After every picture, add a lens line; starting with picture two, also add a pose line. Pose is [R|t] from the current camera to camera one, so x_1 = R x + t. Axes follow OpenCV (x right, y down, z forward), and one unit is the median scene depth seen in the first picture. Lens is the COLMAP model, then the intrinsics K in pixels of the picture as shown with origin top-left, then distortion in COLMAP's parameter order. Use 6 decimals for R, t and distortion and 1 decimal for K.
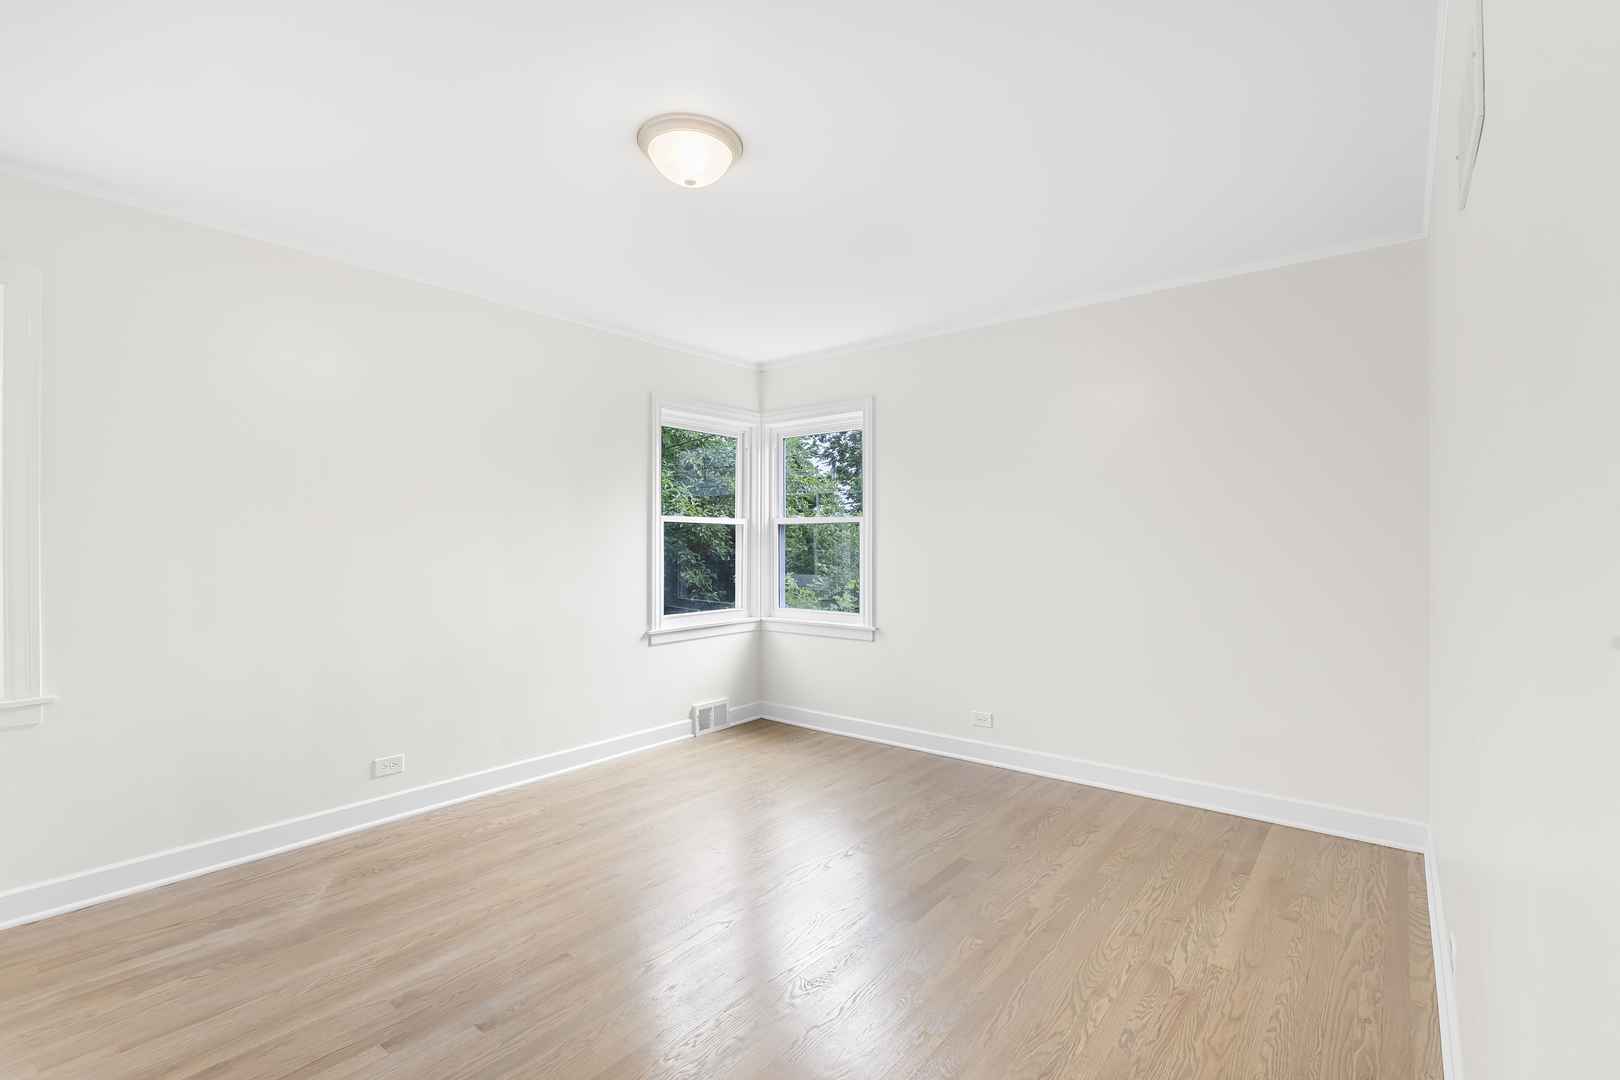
lens RADIAL K [[725.3, 0, 815.6], [0, 725.3, 539.6], [0, 0, 1]] dist [-0.001266, 0.000291]
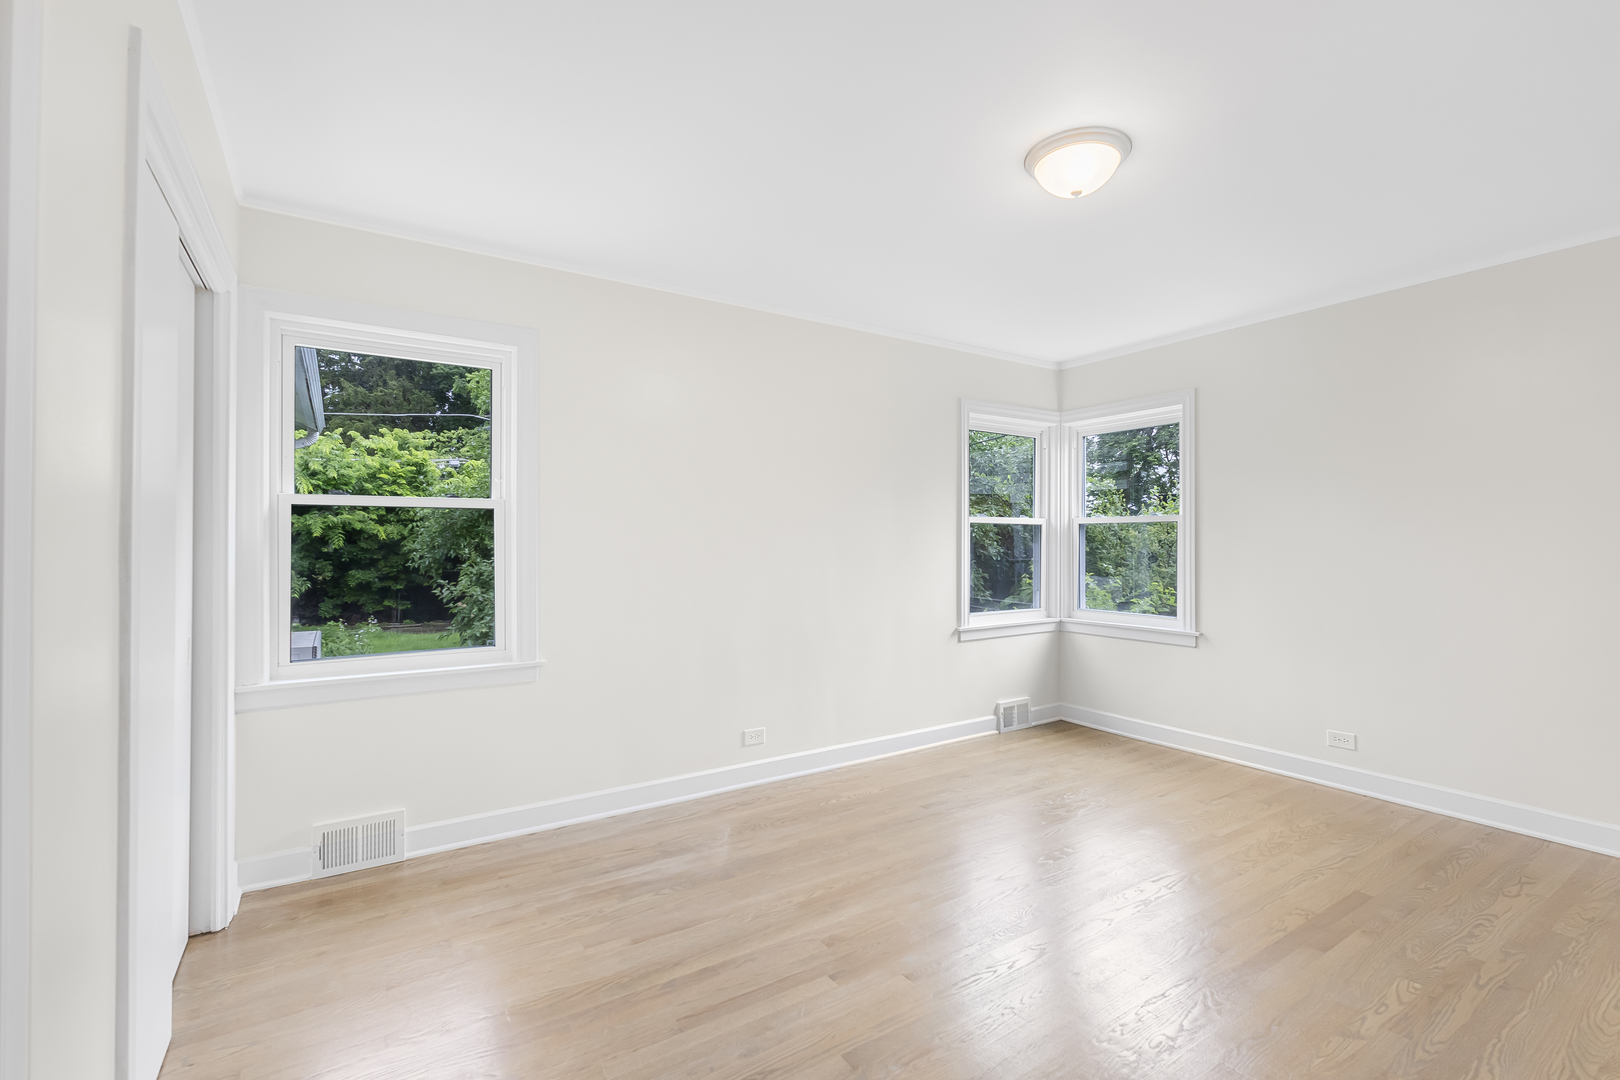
lens RADIAL K [[718.1, 0, 814.4], [0, 718.1, 536.6], [0, 0, 1]] dist [-0.000327, -0.001089]
pose [[0.951847, -0.001139, -0.306572, -0.155616], [-0.000005, 0.999993, -0.003733, -0.000871], [0.306574, 0.003555, 0.951840, -0.058796]]
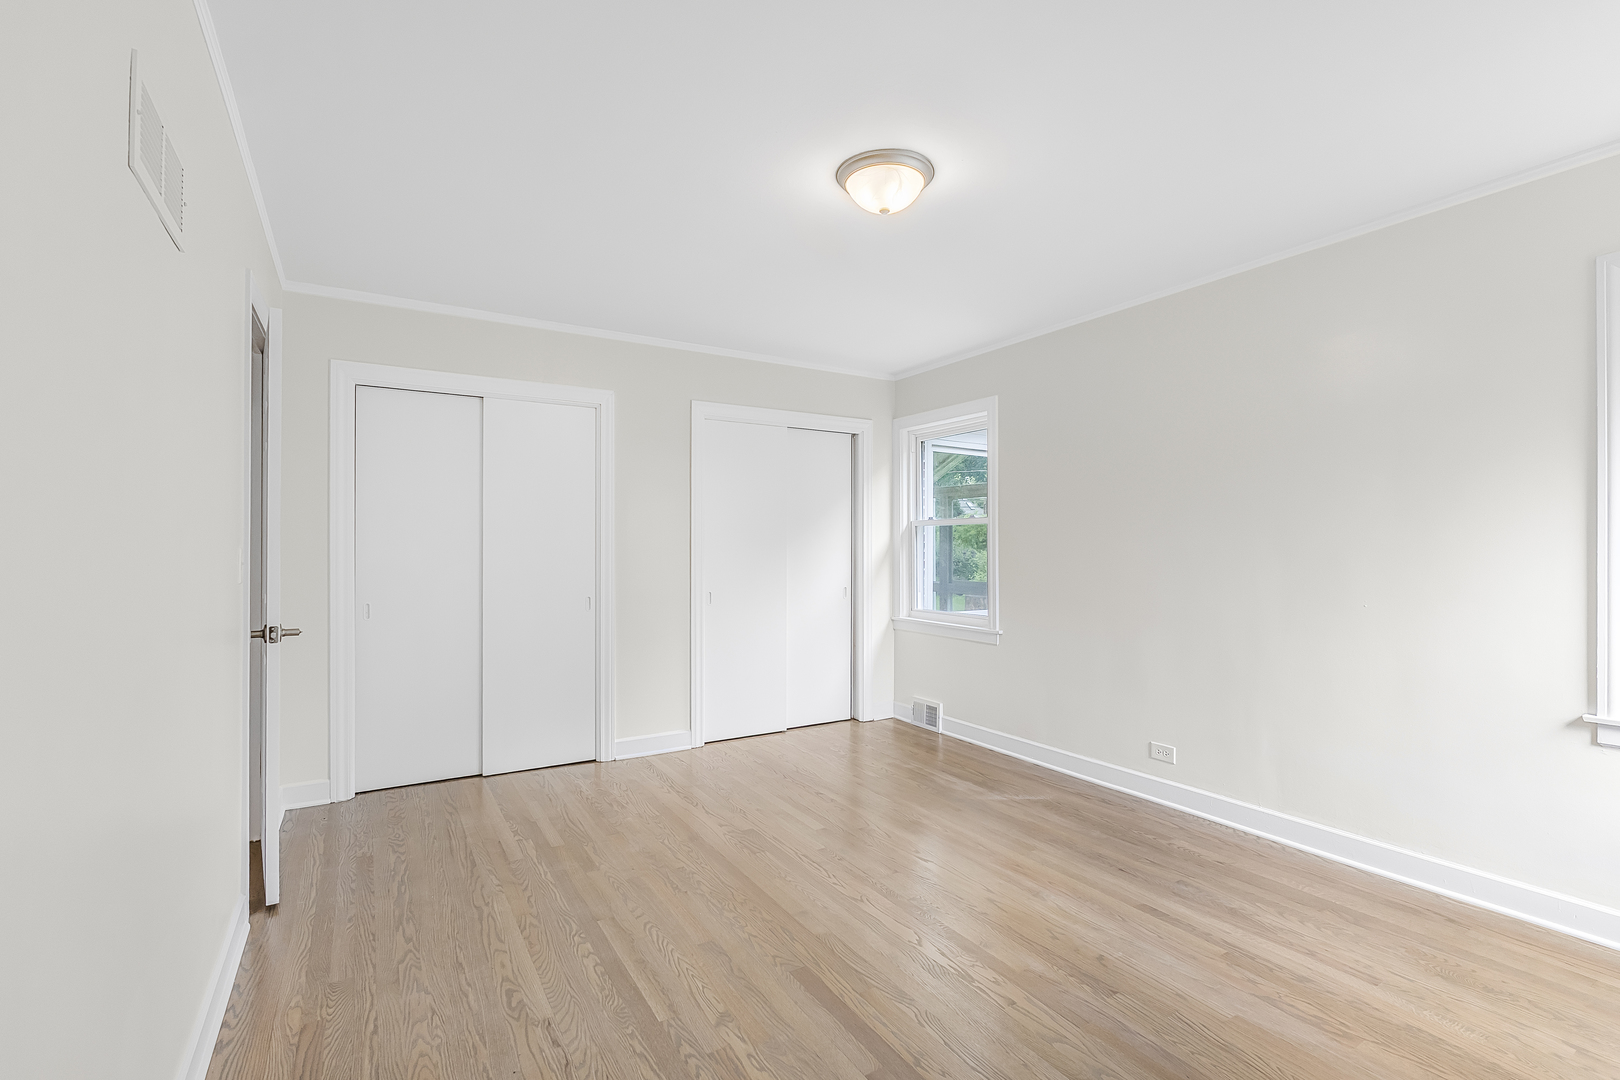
lens RADIAL K [[725.8, 0, 813.8], [0, 725.8, 545.3], [0, 0, 1]] dist [0.001829, 0.000470]
pose [[-0.332693, -0.000628, -0.943035, 0.634901], [0.004178, 0.999989, -0.002140, 0.002433], [0.943026, -0.004652, -0.332687, 0.909539]]
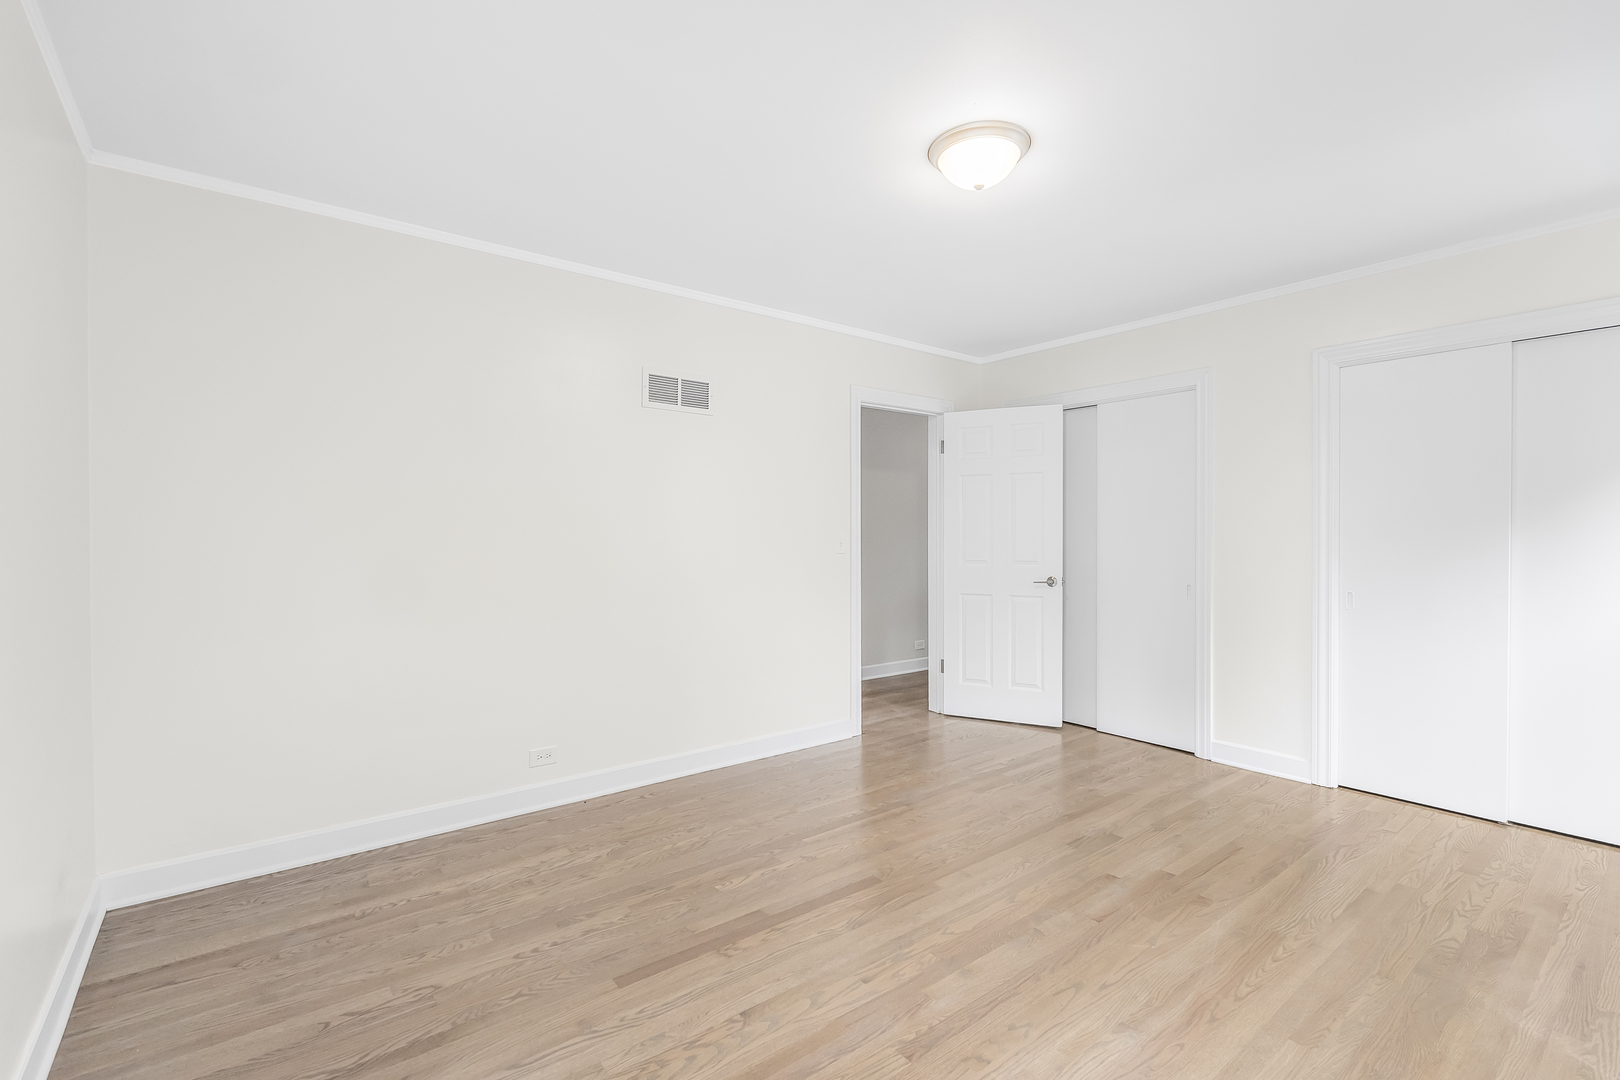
lens RADIAL K [[725.3, 0, 815.6], [0, 725.3, 539.6], [0, 0, 1]] dist [-0.001266, 0.000291]
pose [[-0.975532, 0.002622, 0.219843, -0.125029], [0.002723, 0.999996, 0.000158, 0.009878], [-0.219842, 0.000753, -0.975535, 1.499482]]
